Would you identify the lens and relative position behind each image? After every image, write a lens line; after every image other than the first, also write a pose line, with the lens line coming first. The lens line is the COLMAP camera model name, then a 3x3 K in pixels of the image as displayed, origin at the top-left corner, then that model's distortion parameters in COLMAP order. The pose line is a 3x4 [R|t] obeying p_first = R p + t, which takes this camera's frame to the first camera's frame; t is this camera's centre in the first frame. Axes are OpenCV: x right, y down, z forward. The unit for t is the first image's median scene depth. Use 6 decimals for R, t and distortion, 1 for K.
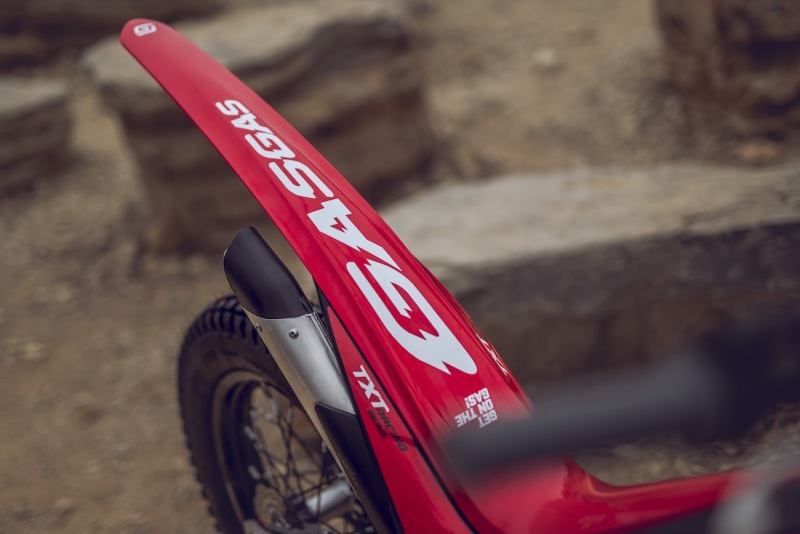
lens RADIAL K [[1204.1, 0, 400.4], [0, 1204.1, 267.1], [0, 0, 1]] dist [-0.067131, 0.000000]
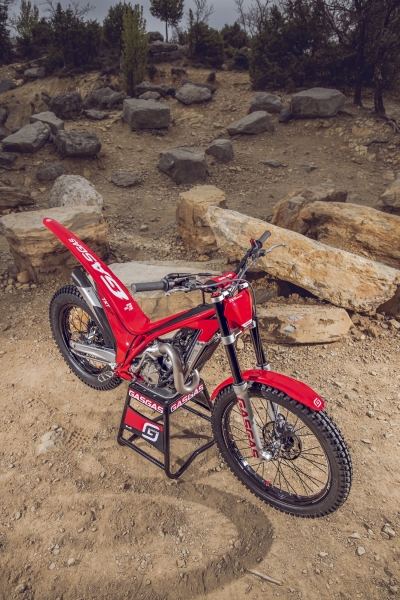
lens RADIAL K [[411.7, 0, 199.0], [0, 411.7, 299.6], [0, 0, 1]] dist [-0.066957, 0.010775]
pose [[0.966024, 0.014129, 0.258066, -0.082153], [-0.015597, 0.999872, 0.003643, 0.074223], [-0.257982, -0.007544, 0.966120, -0.592456]]
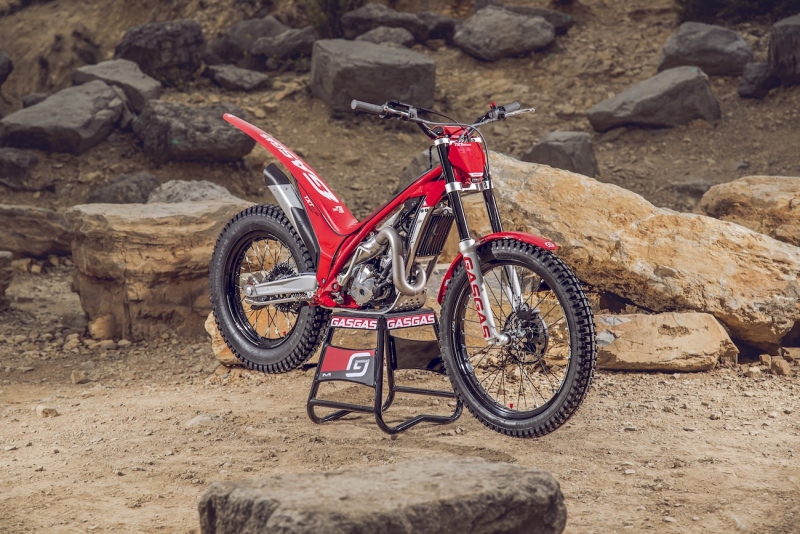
lens RADIAL K [[1623.2, 0, 399.7], [0, 1623.2, 267.2], [0, 0, 1]] dist [0.366500, 0.000000]
pose [[0.983629, 0.113934, 0.139618, -0.383096], [-0.060150, 0.937915, -0.341611, 1.784757], [-0.169871, 0.327621, 0.929413, -3.210792]]
